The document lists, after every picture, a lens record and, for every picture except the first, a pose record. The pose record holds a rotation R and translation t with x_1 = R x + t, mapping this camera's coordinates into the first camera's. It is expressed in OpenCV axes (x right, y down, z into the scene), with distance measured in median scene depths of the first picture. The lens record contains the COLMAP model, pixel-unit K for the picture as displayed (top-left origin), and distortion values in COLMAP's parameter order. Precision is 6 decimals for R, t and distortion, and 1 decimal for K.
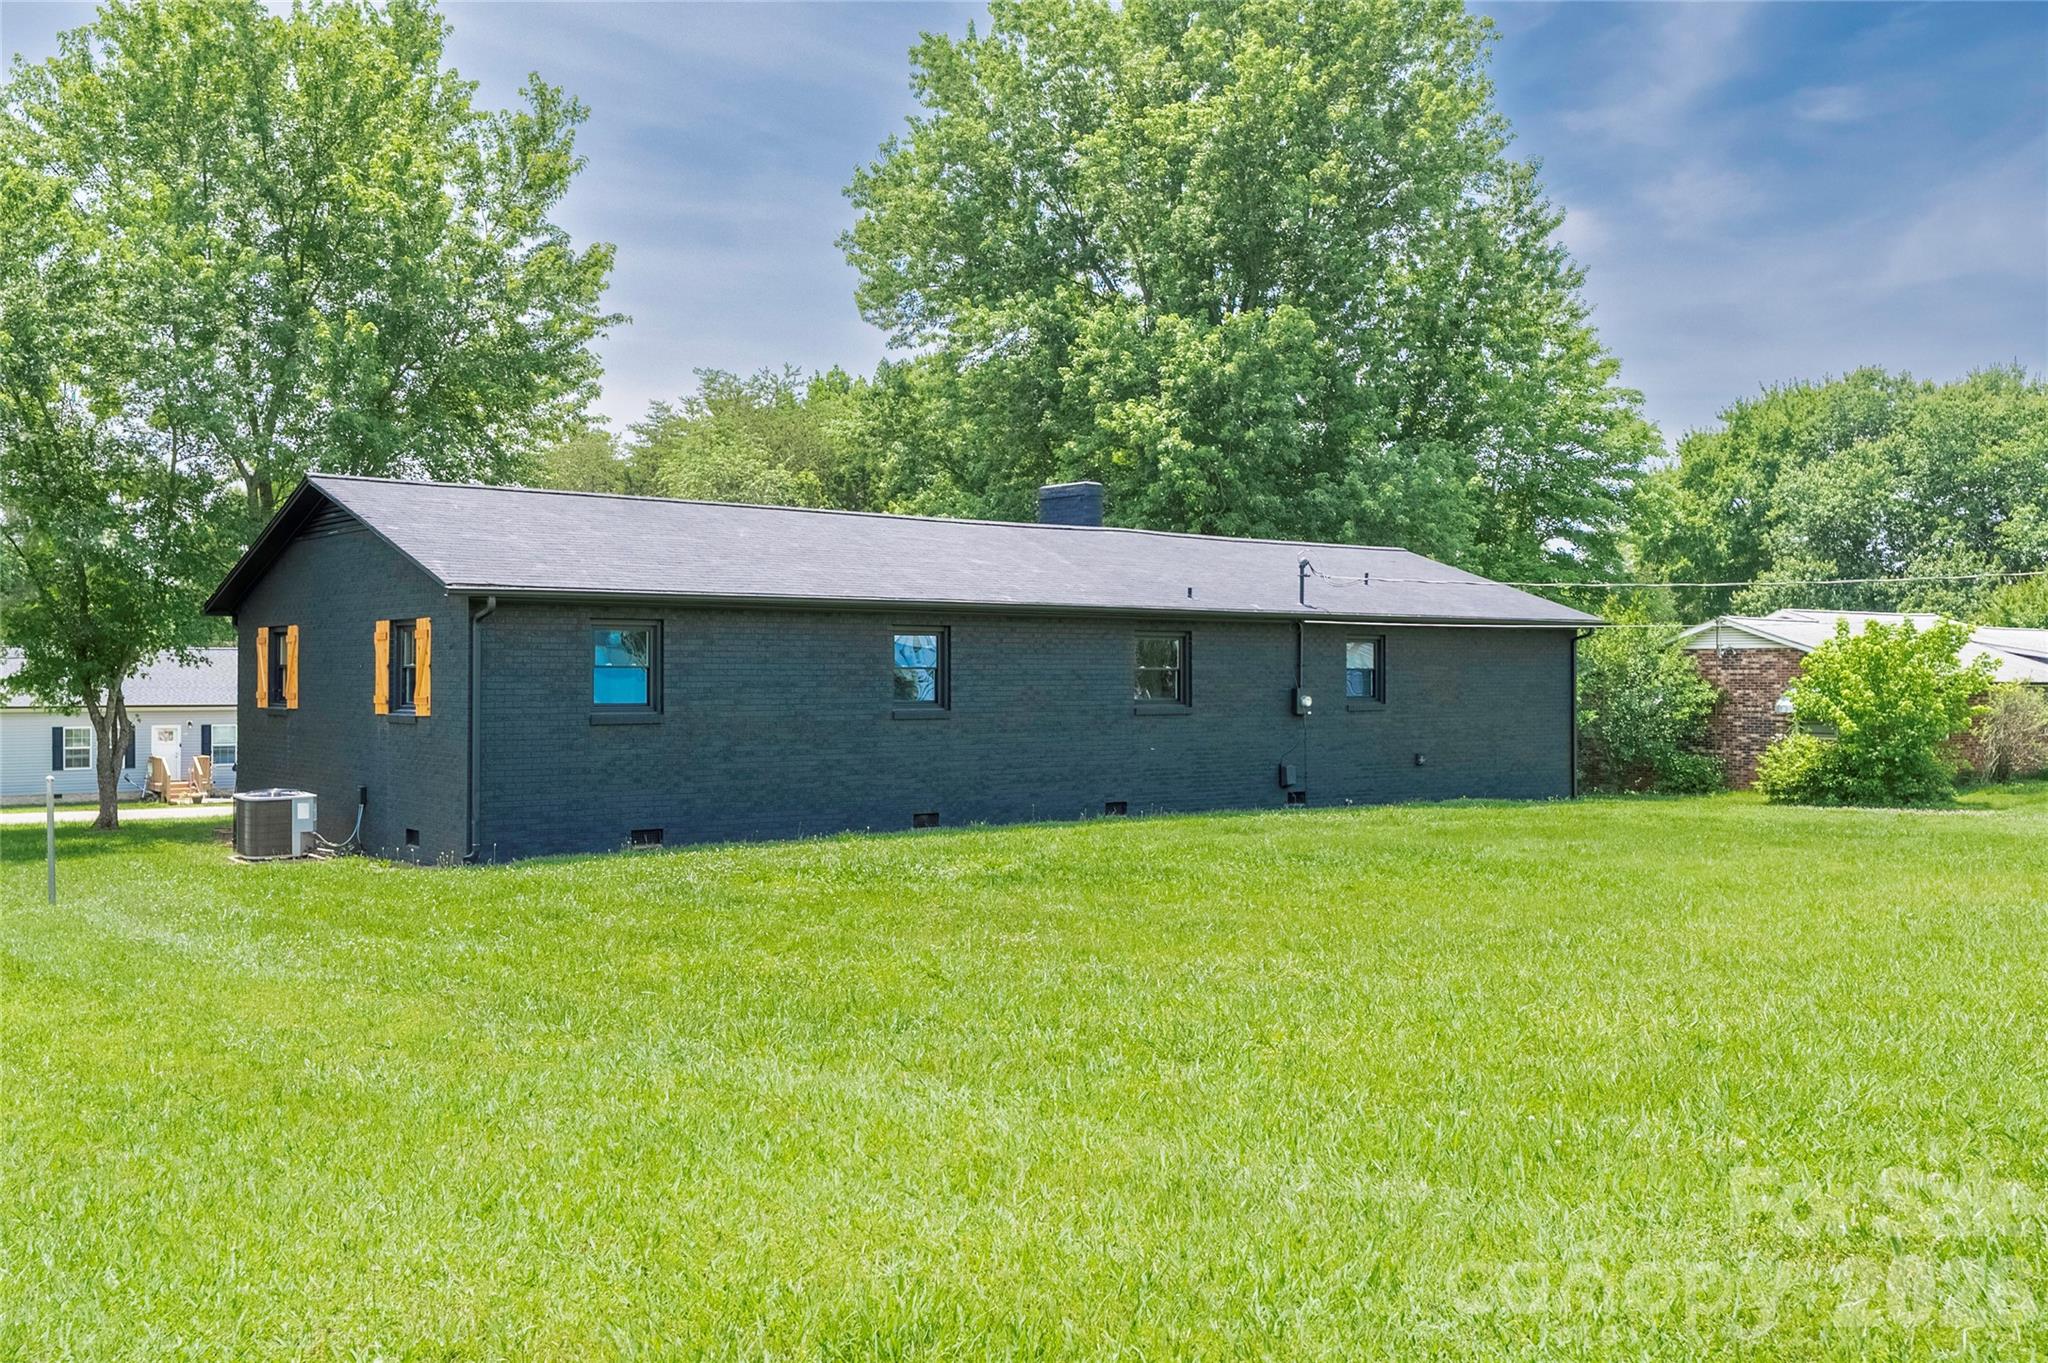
lens RADIAL K [[1835.7, 0, 1004.5], [0, 1835.7, 657.6], [0, 0, 1]] dist [0.008025, -0.008096]
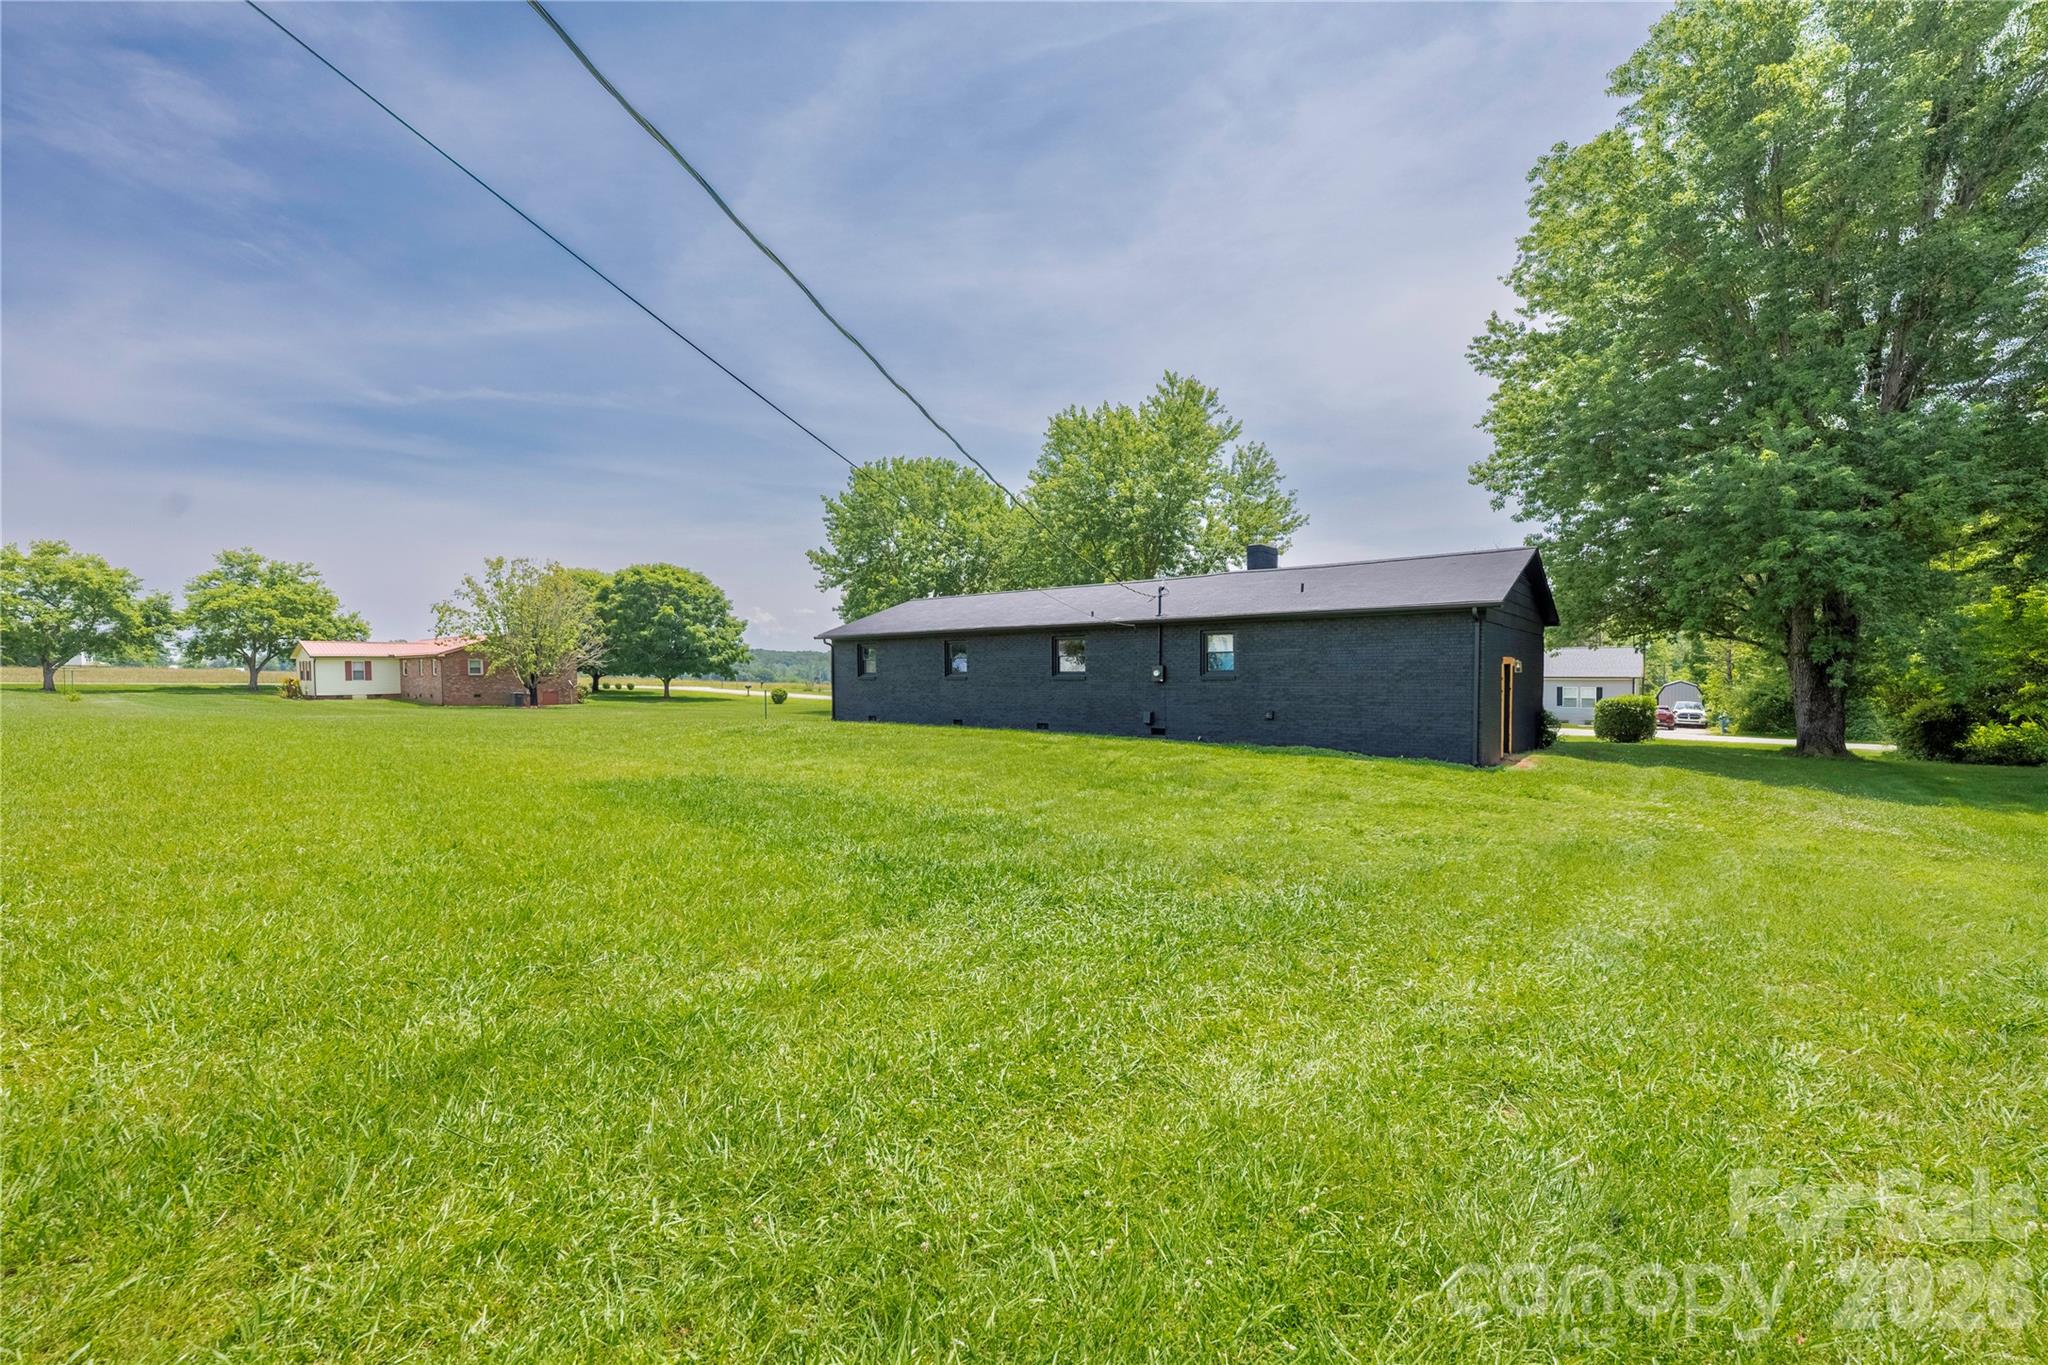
lens RADIAL K [[812.3, 0, 1034.1], [0, 812.3, 676.7], [0, 0, 1]] dist [0.001332, 0.000459]
pose [[0.228570, 0.009397, -0.973482, 0.851977], [0.021631, 0.999658, 0.014728, 0.013481], [0.973287, -0.024424, 0.228288, 0.734275]]
